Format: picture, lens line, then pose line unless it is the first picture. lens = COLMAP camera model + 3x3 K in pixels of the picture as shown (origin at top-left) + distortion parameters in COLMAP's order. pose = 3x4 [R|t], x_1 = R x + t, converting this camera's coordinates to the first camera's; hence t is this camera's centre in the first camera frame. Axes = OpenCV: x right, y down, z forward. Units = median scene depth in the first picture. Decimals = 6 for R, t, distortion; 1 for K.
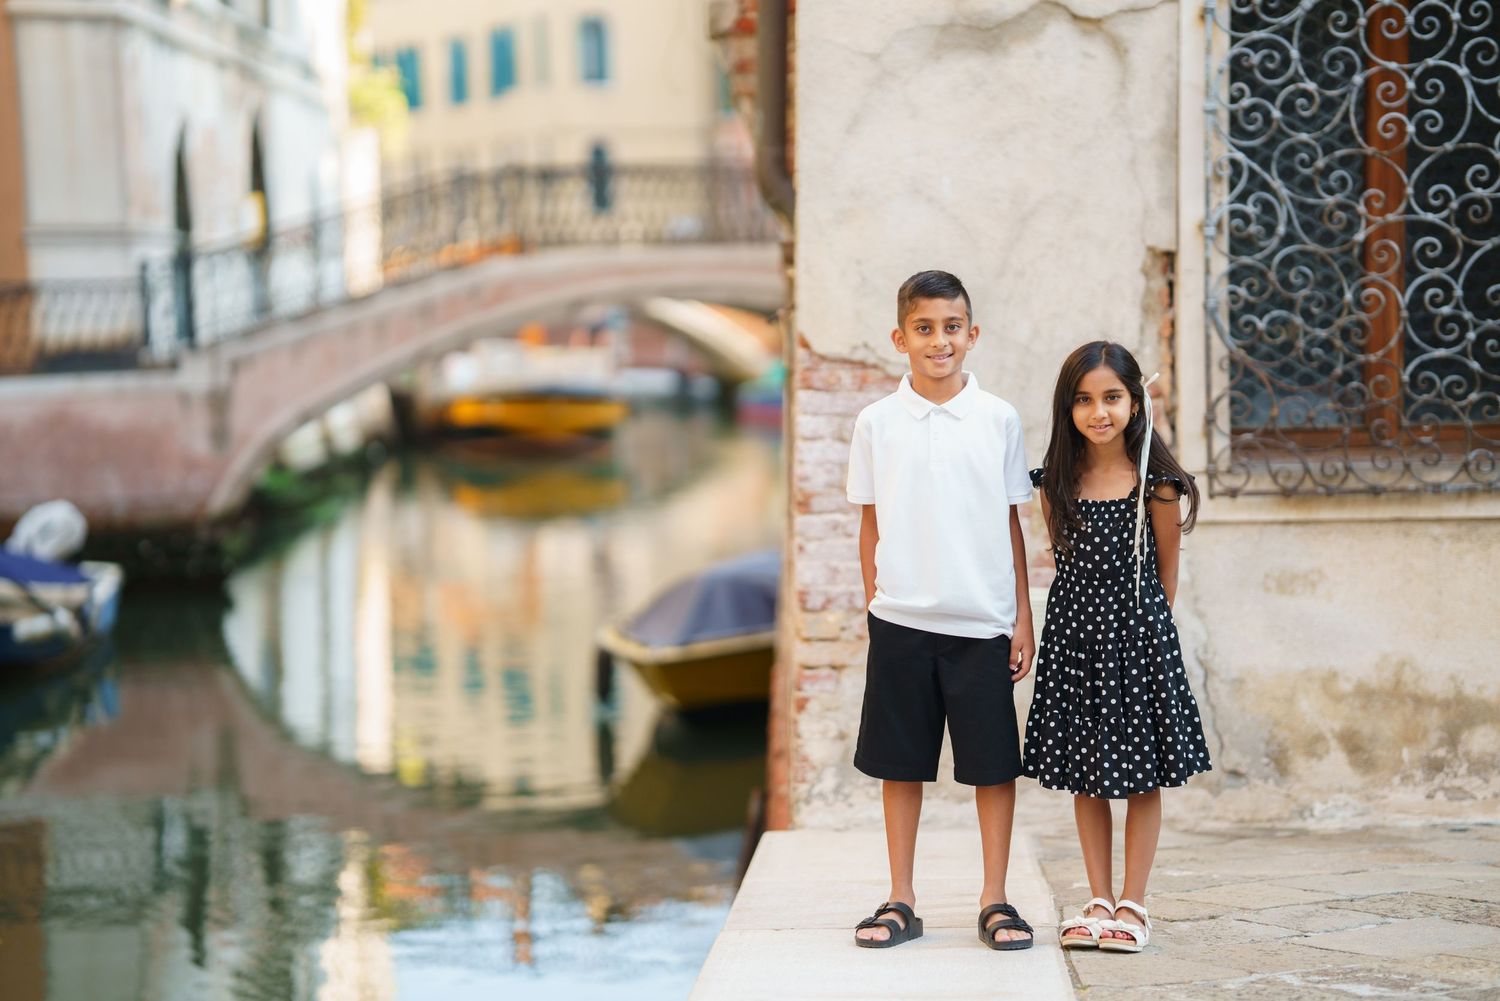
lens RADIAL K [[3538.2, 0, 757.3], [0, 3538.2, 503.3], [0, 0, 1]] dist [0.661929, 1.131321]
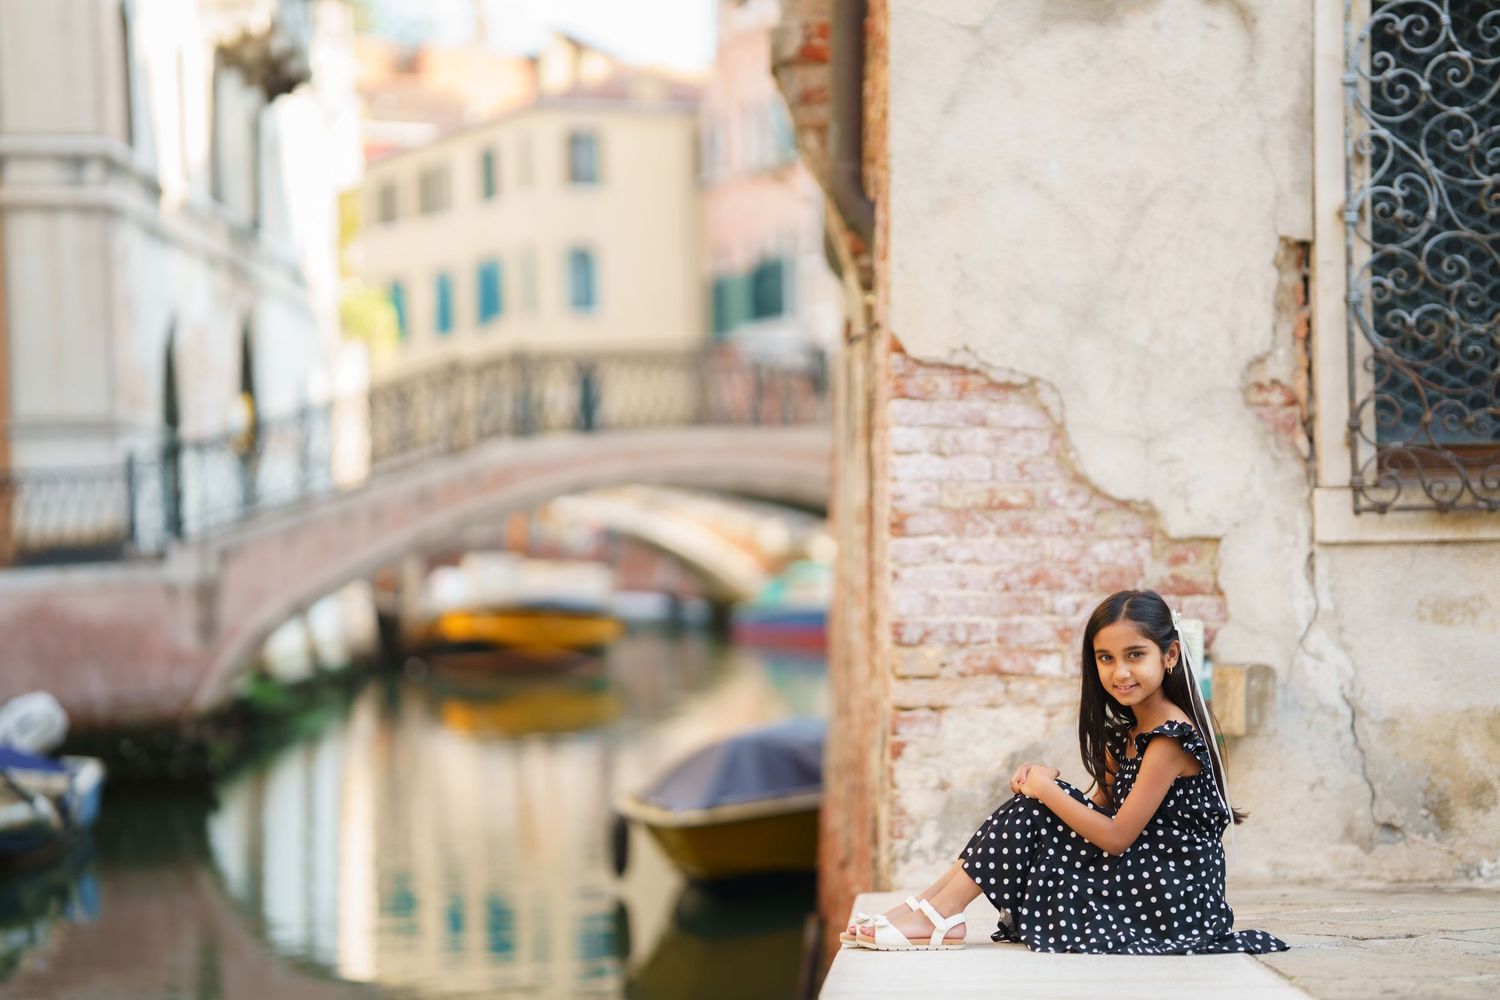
lens RADIAL K [[3582.5, 0, 756.2], [0, 3582.5, 500.5], [0, 0, 1]] dist [0.649340, 1.066585]
pose [[0.999965, -0.005676, 0.006195, -0.028575], [0.006117, 0.997264, -0.073669, 0.060864], [-0.005760, 0.073704, 0.997264, 0.091077]]
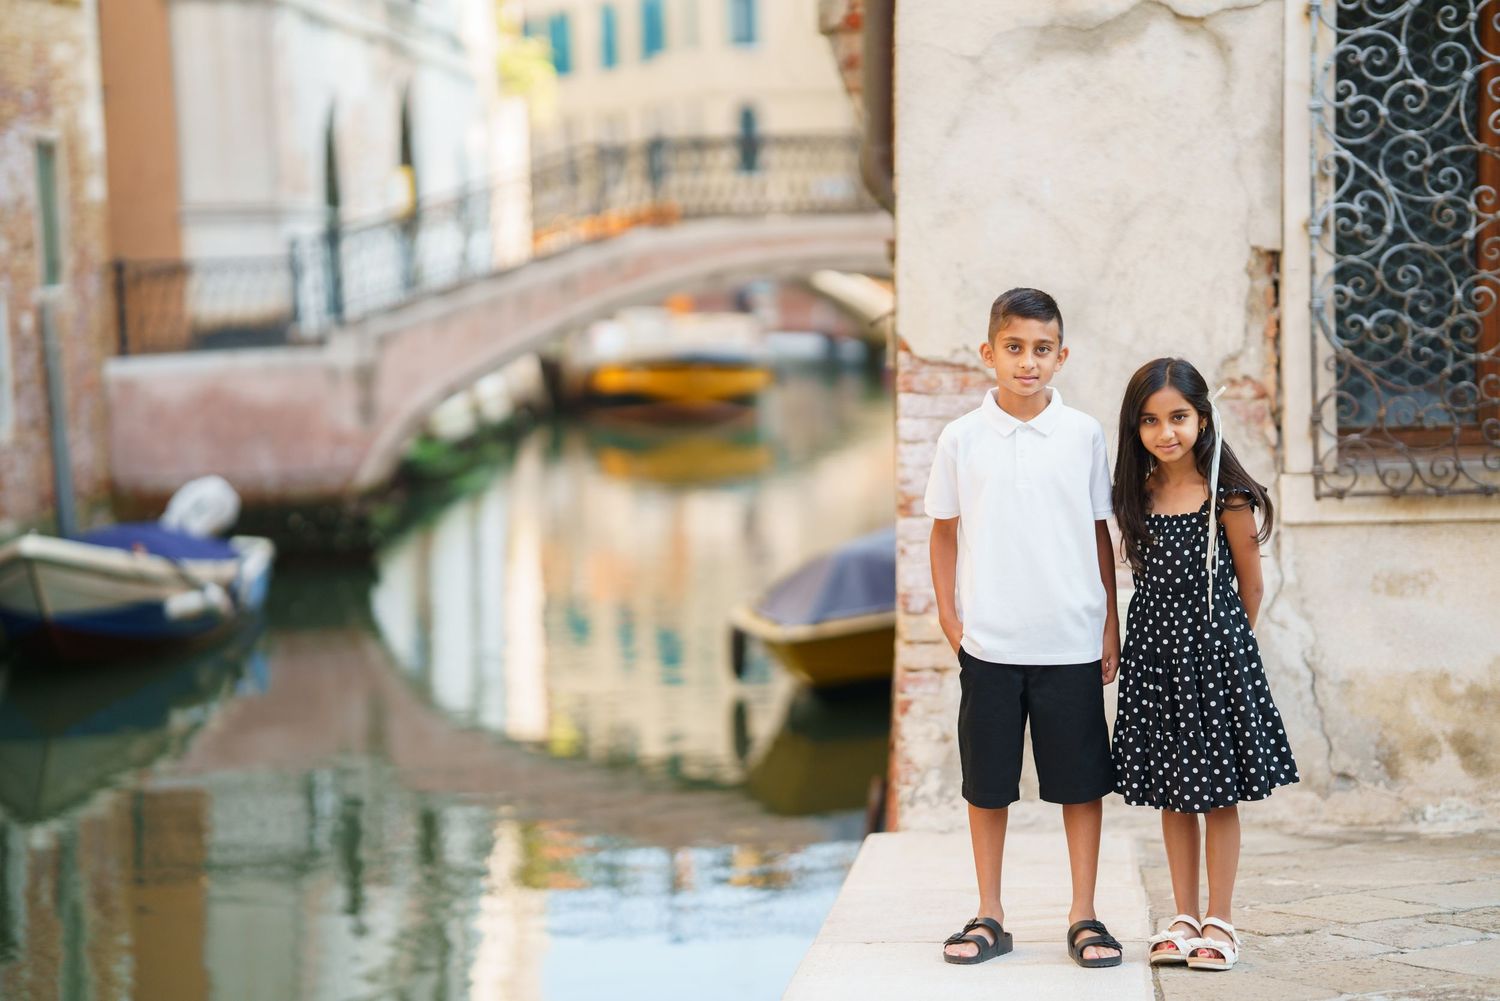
lens RADIAL K [[3538.2, 0, 757.3], [0, 3538.2, 503.3], [0, 0, 1]] dist [0.661929, 1.131321]
pose [[0.998994, -0.005398, -0.044528, 0.015942], [0.005947, 0.999908, 0.012198, -0.013350], [0.044458, -0.012451, 0.998934, -0.003444]]
